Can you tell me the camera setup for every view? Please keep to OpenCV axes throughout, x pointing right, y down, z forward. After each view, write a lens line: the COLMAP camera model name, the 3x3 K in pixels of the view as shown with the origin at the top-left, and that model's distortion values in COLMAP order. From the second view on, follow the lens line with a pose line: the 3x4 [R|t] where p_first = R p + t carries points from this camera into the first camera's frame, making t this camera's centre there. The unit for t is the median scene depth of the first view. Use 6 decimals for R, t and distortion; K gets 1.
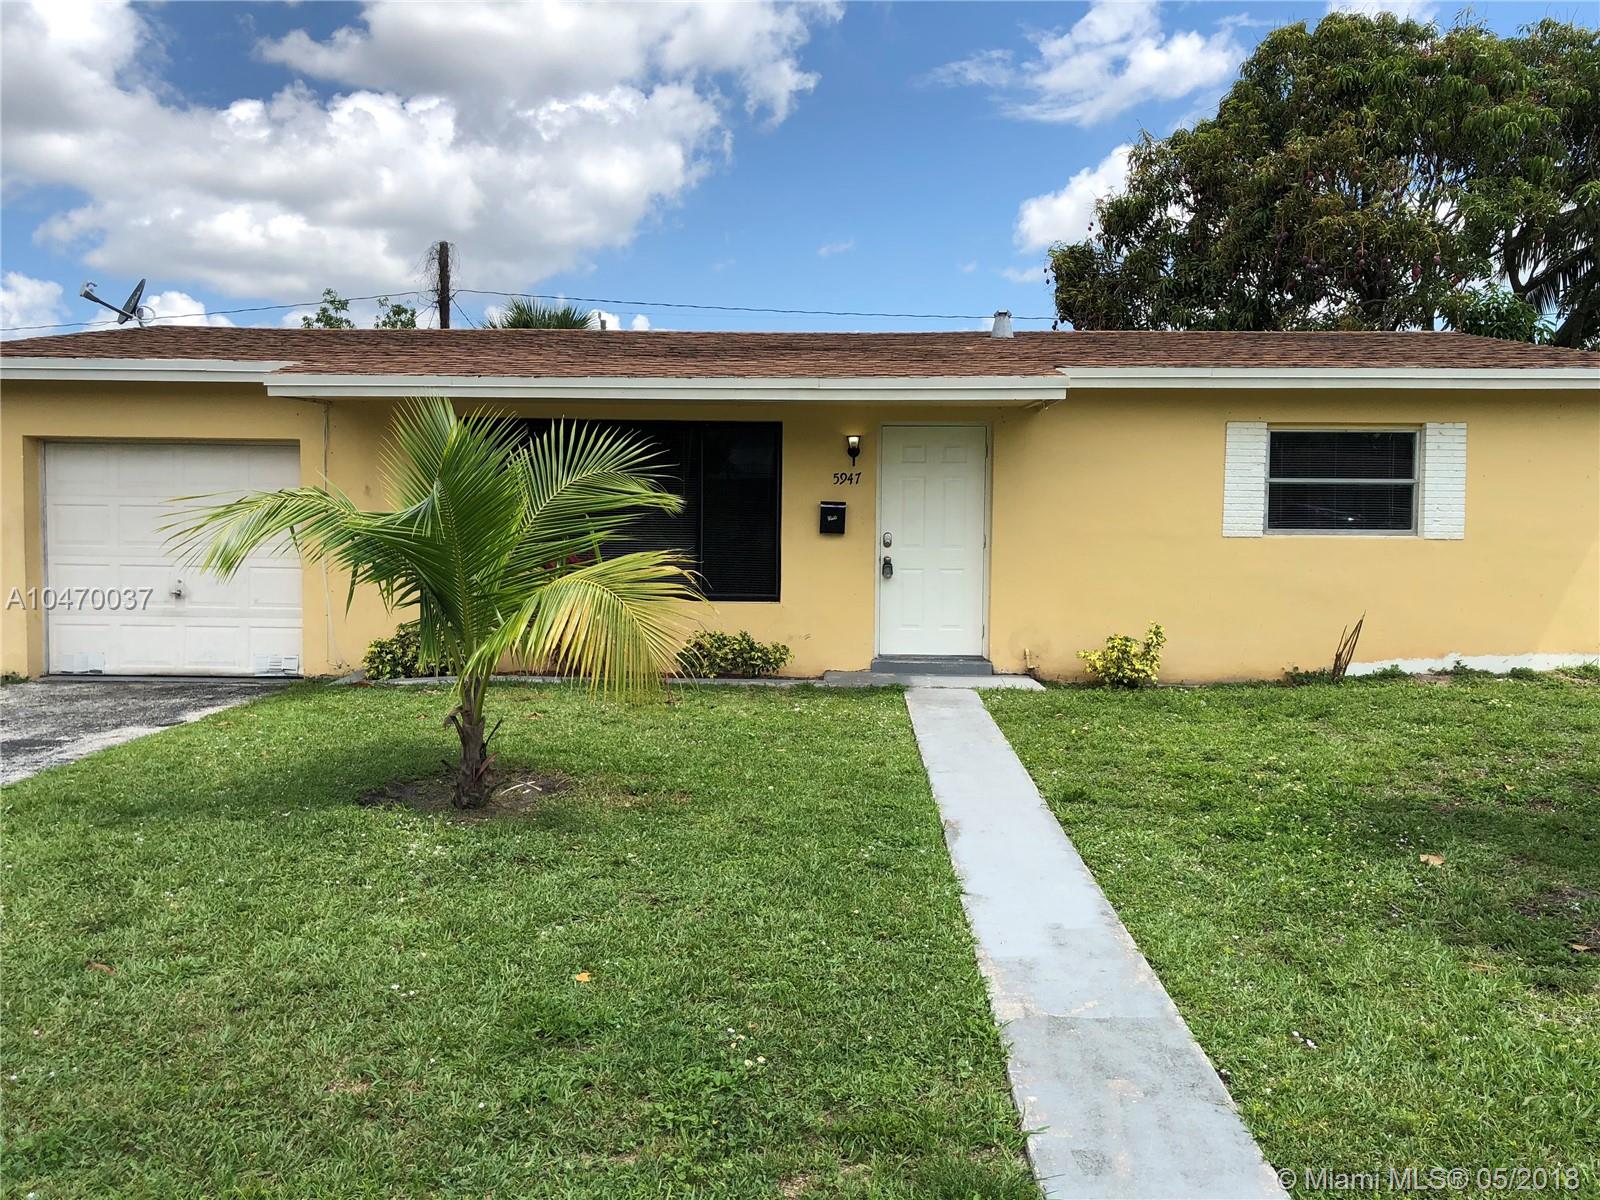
lens RADIAL K [[1302.9, 0, 778.4], [0, 1302.9, 628.3], [0, 0, 1]] dist [0.032364, -0.024735]
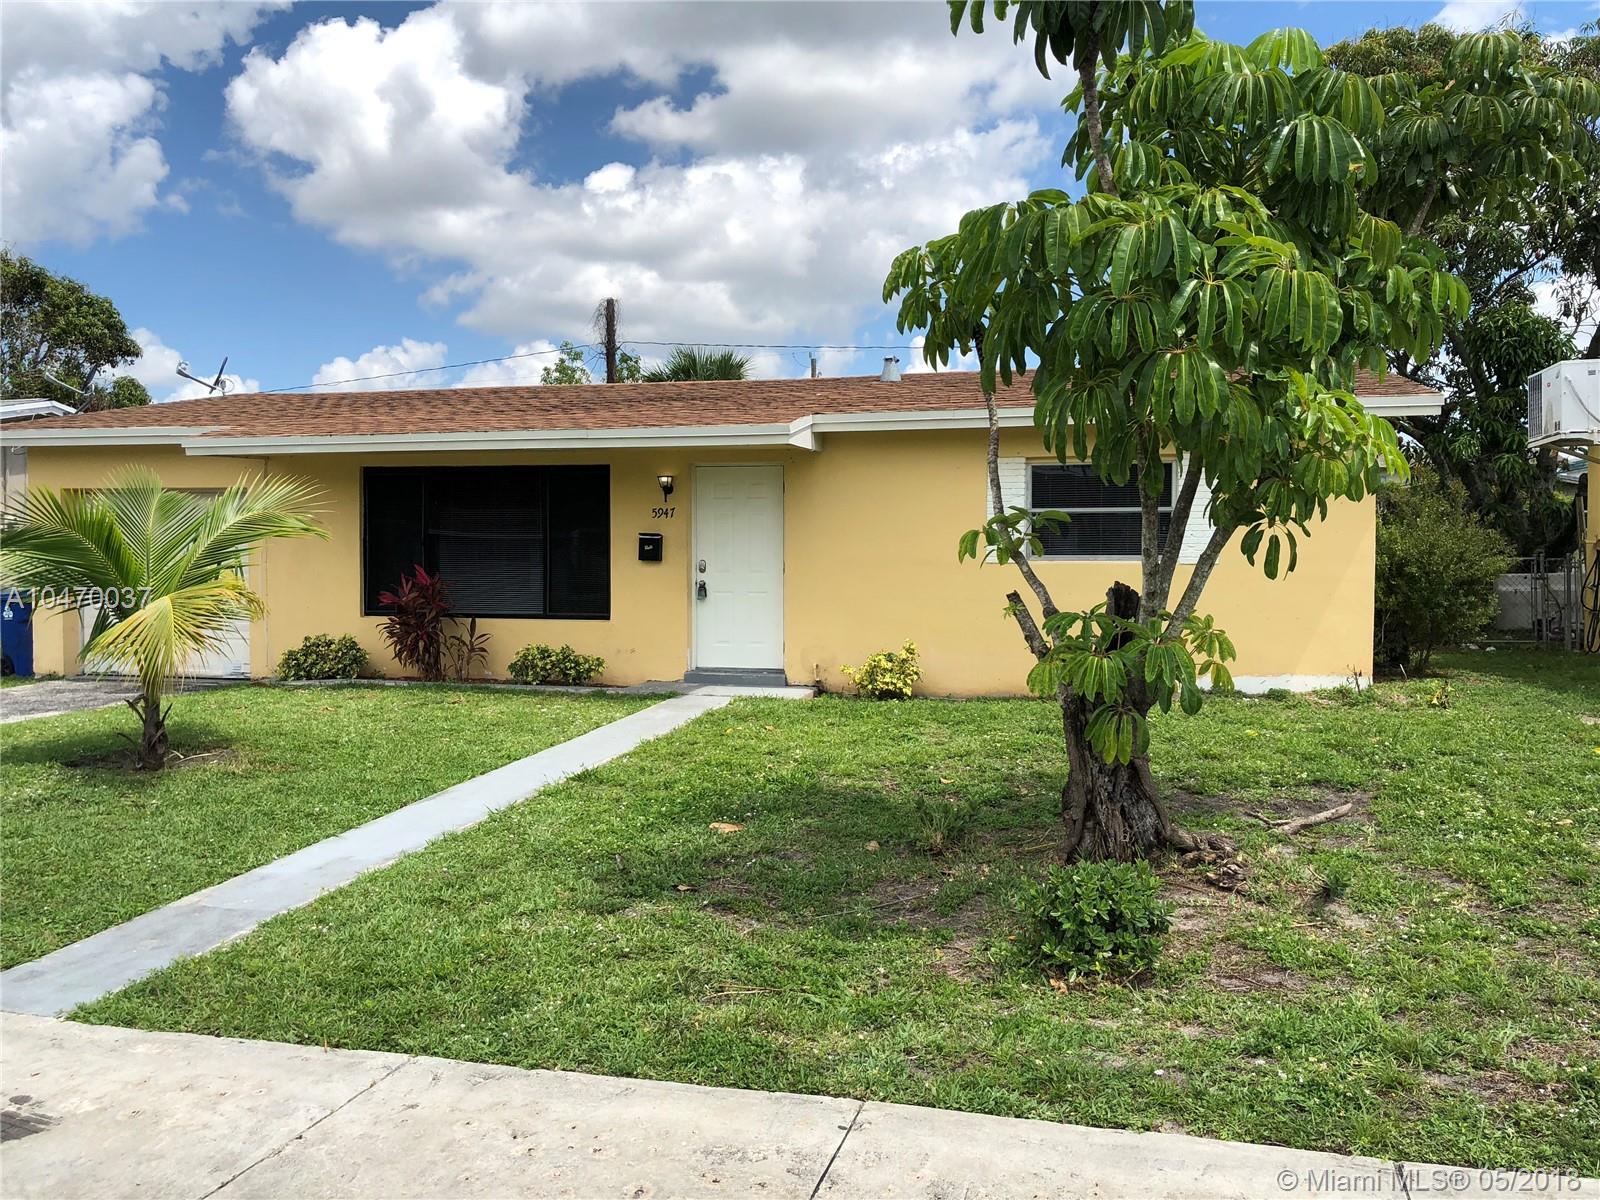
lens RADIAL K [[1302.9, 0, 802.1], [0, 1302.9, 595.7], [0, 0, 1]] dist [0.032364, -0.024735]
pose [[0.974820, 0.001729, -0.222986, 0.555449], [-0.012313, 0.998862, -0.046080, 0.011878], [0.222652, 0.047666, 0.973732, -0.112262]]
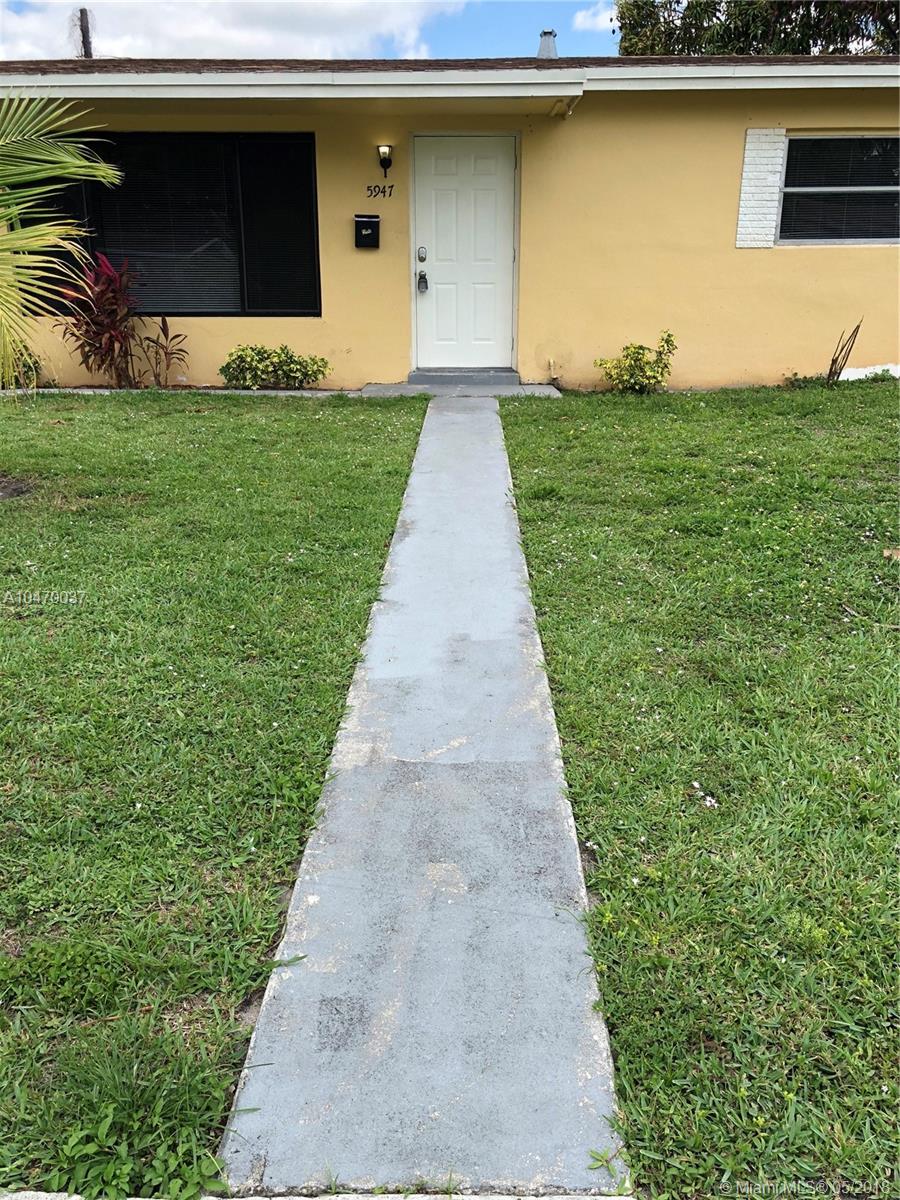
lens RADIAL K [[977.2, 0, 444.0], [0, 977.2, 603.3], [0, 0, 1]] dist [0.032364, -0.024735]
pose [[0.999743, -0.014772, 0.017177, 0.110504], [0.010422, 0.973077, 0.230245, 0.031506], [-0.020116, -0.230007, 0.972981, 0.214786]]
